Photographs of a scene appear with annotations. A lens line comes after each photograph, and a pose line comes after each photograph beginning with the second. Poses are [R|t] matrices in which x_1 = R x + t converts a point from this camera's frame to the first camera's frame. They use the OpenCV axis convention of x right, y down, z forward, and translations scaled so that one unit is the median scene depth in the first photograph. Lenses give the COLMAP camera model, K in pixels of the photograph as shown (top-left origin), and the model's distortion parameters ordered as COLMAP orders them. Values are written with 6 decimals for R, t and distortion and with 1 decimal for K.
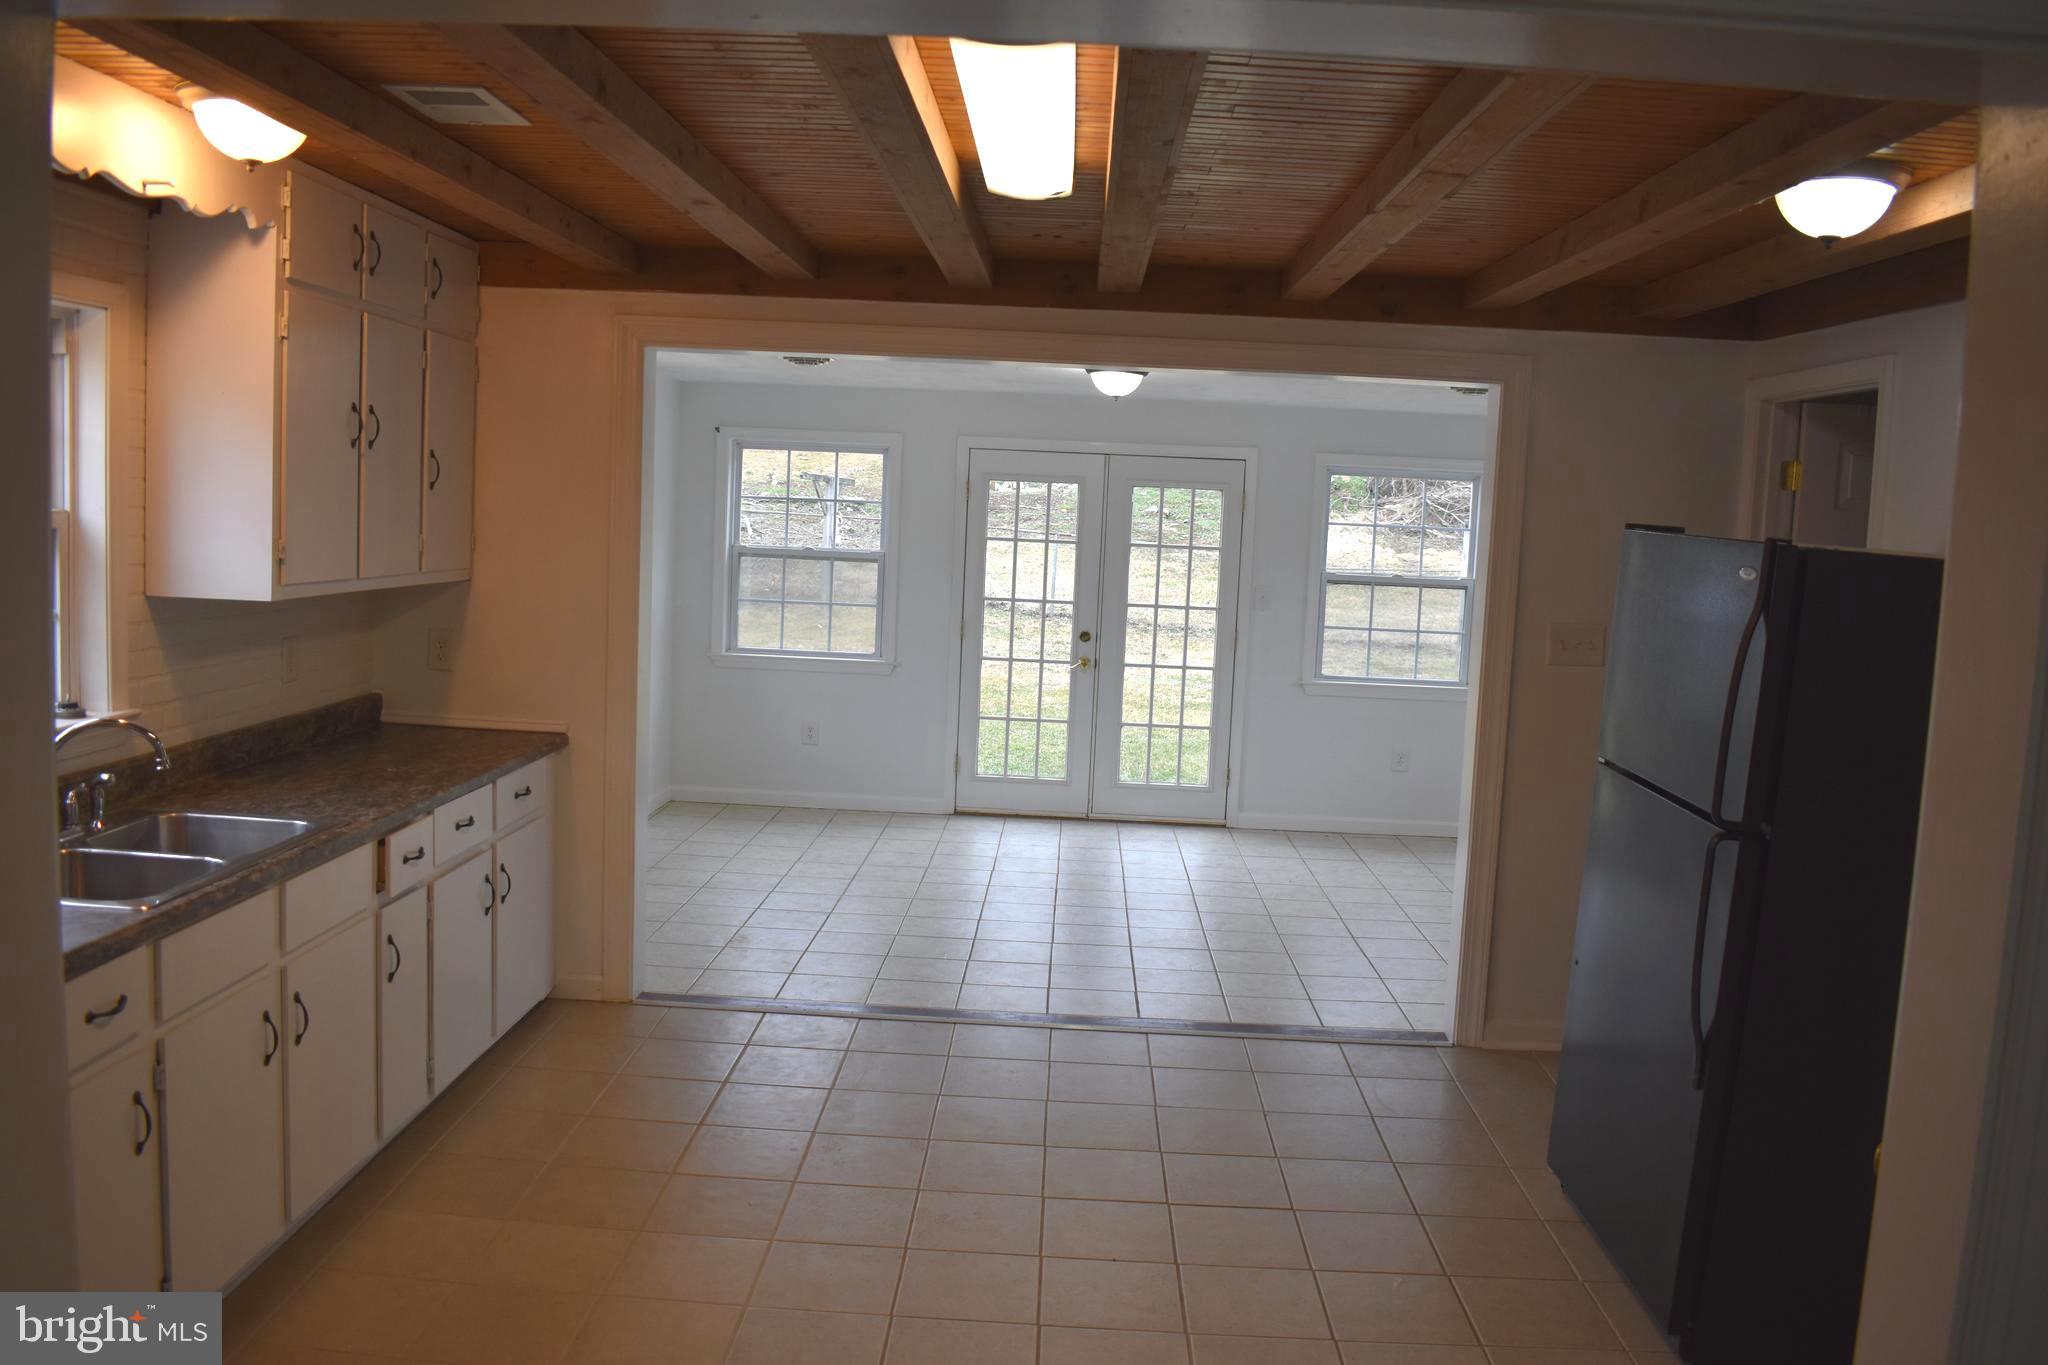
lens RADIAL K [[1597.7, 0, 1024.0], [0, 1597.7, 682.5], [0, 0, 1]] dist [-0.094680, 0.014588]
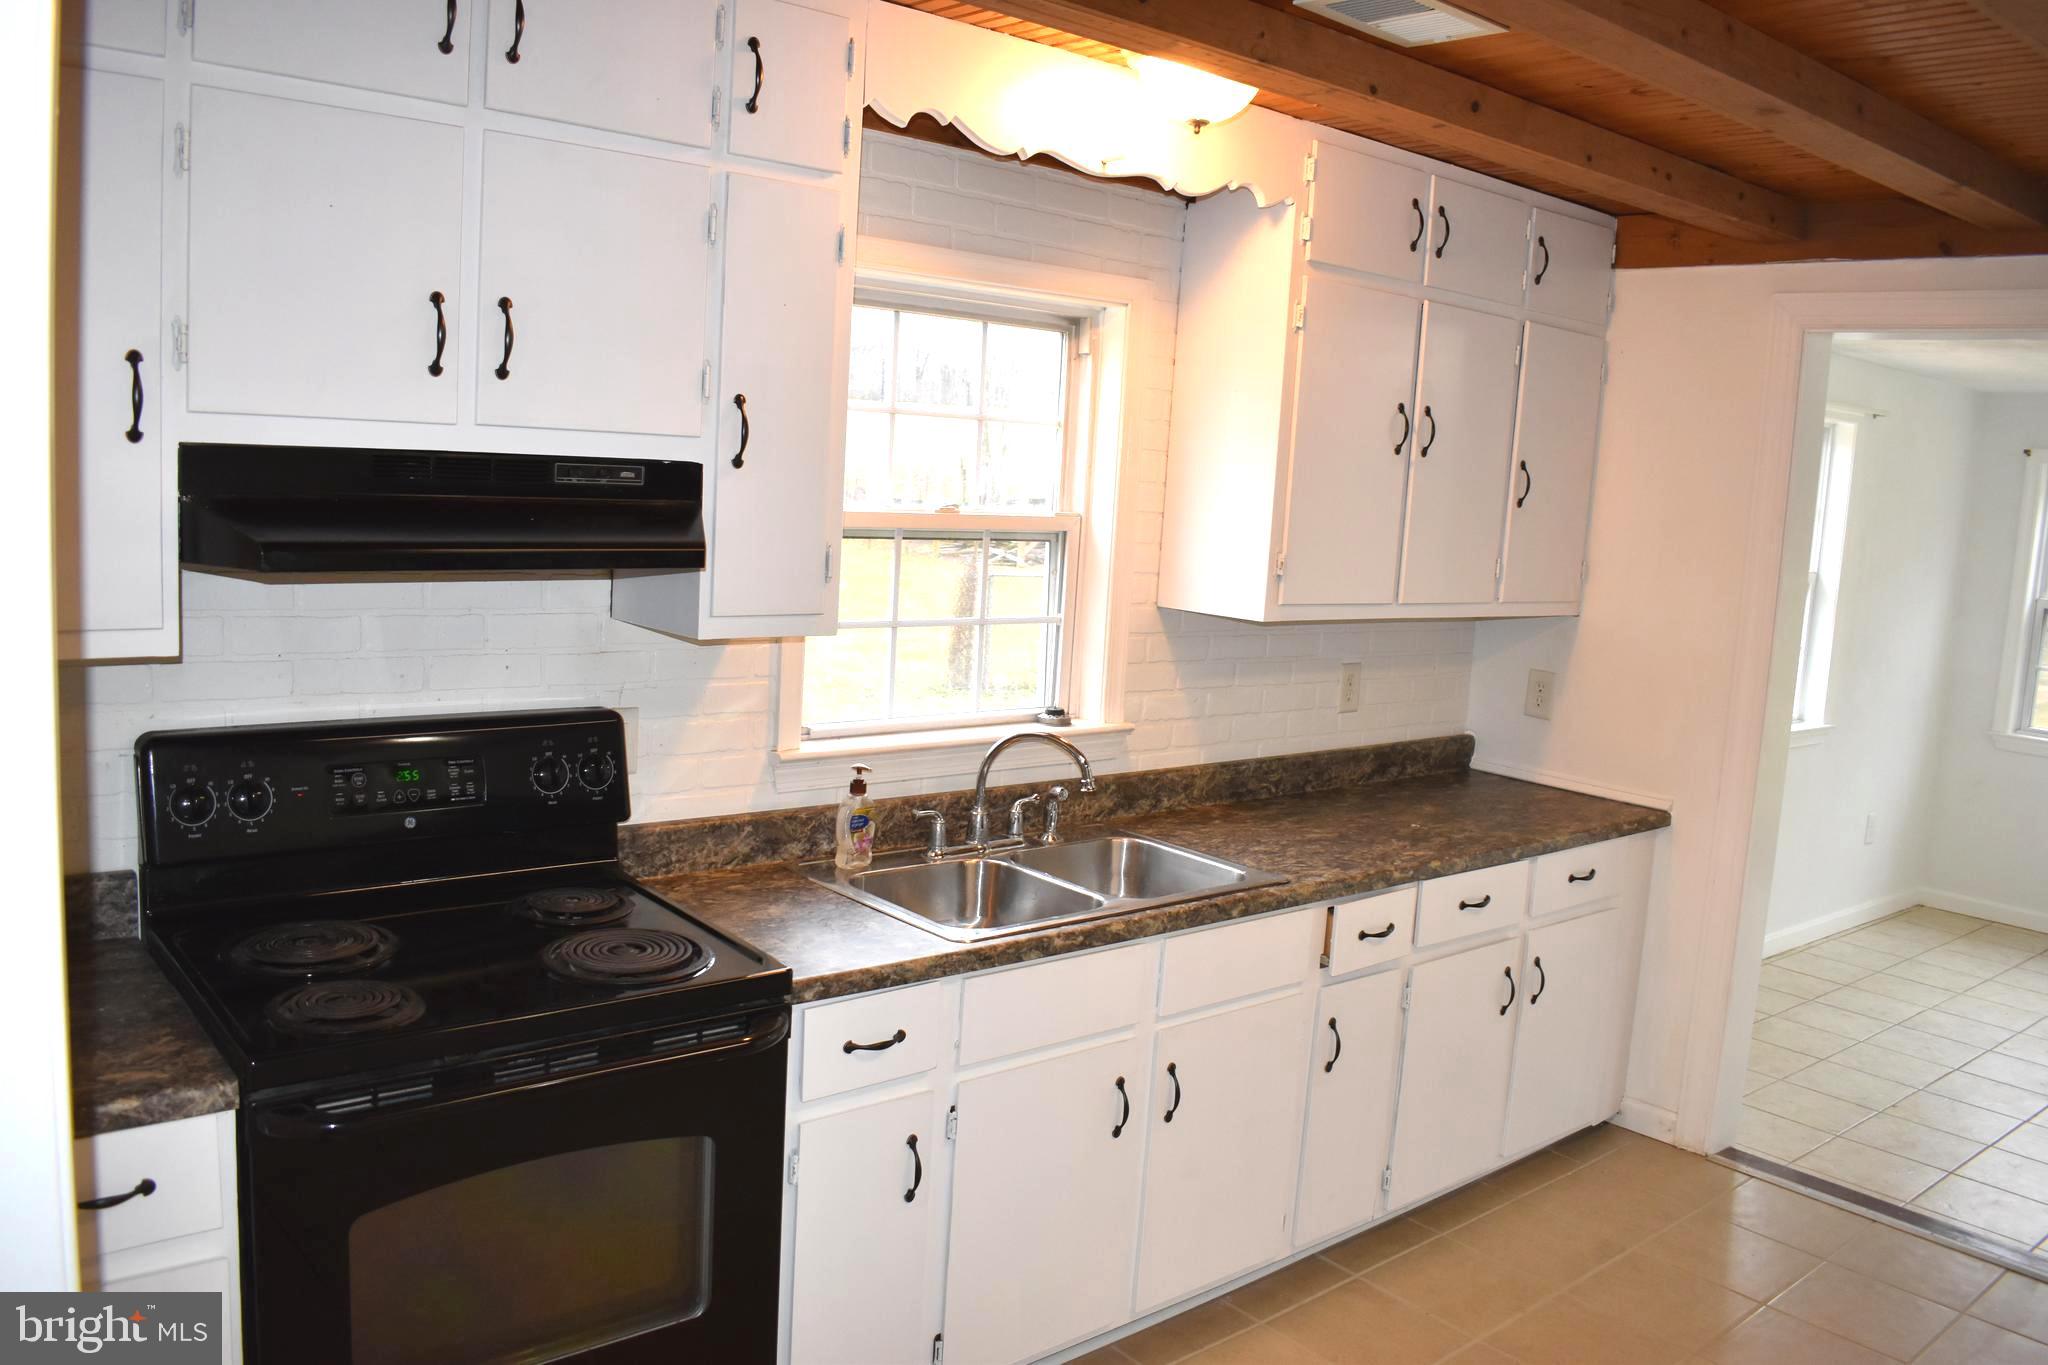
lens RADIAL K [[1597.7, 0, 1024.0], [0, 1597.7, 682.5], [0, 0, 1]] dist [-0.094680, 0.014588]
pose [[0.672196, 0.092465, -0.734577, 0.092796], [-0.107560, 0.993841, 0.026674, -0.024175], [0.732519, 0.061081, 0.678001, 0.250219]]
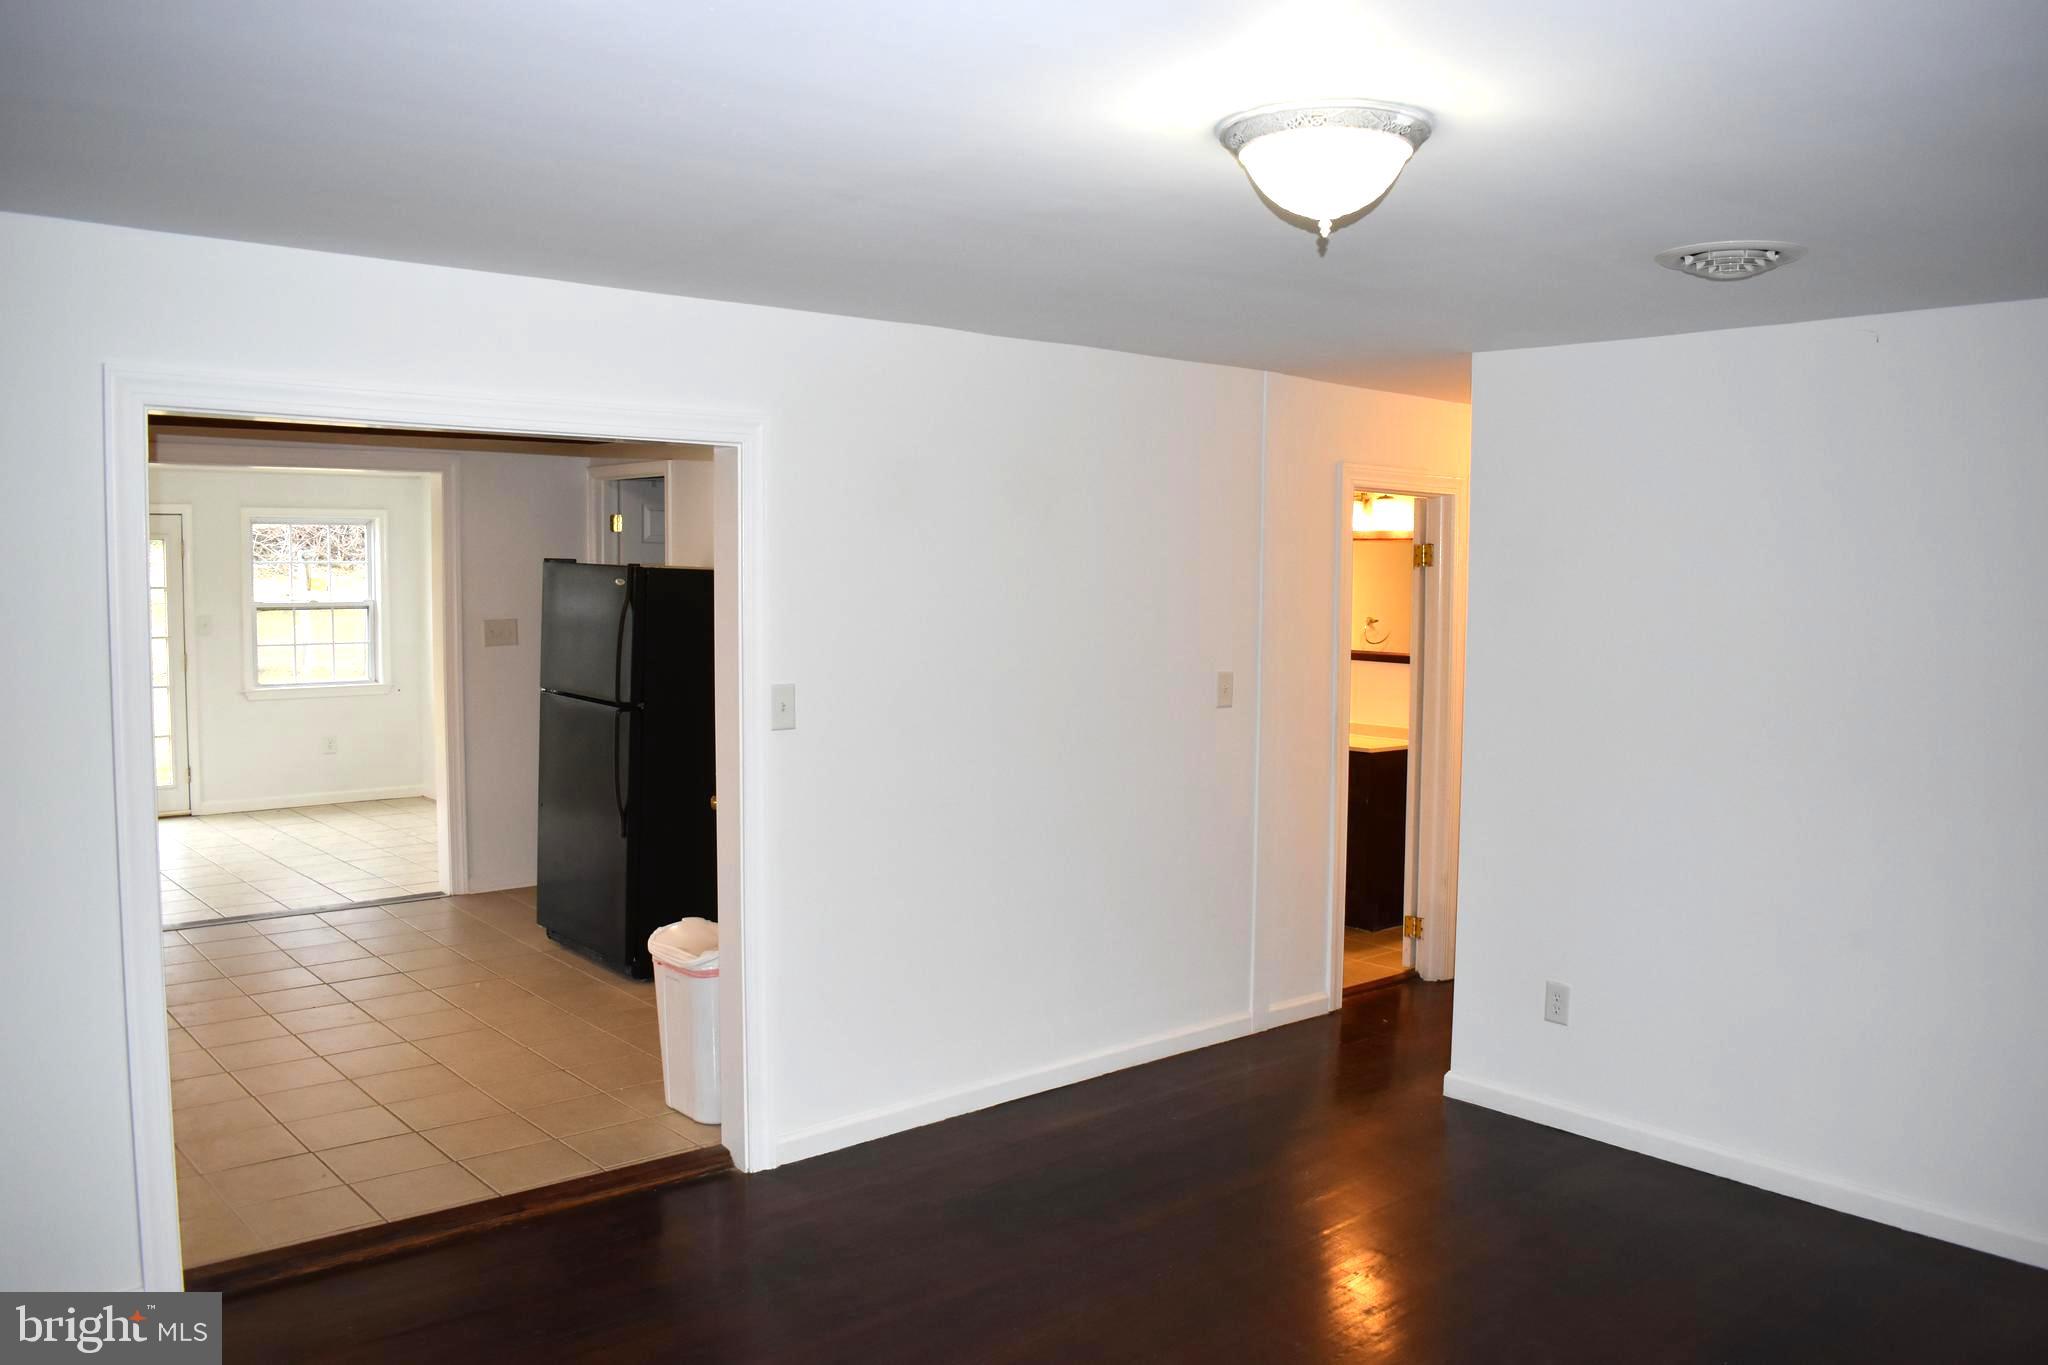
lens RADIAL K [[1597.7, 0, 1024.0], [0, 1597.7, 682.5], [0, 0, 1]] dist [-0.094680, 0.014588]
pose [[0.738426, -0.078958, 0.669695, -0.434041], [0.090039, 0.995773, 0.018124, 0.058080], [-0.668296, 0.046916, 0.742415, -0.698512]]
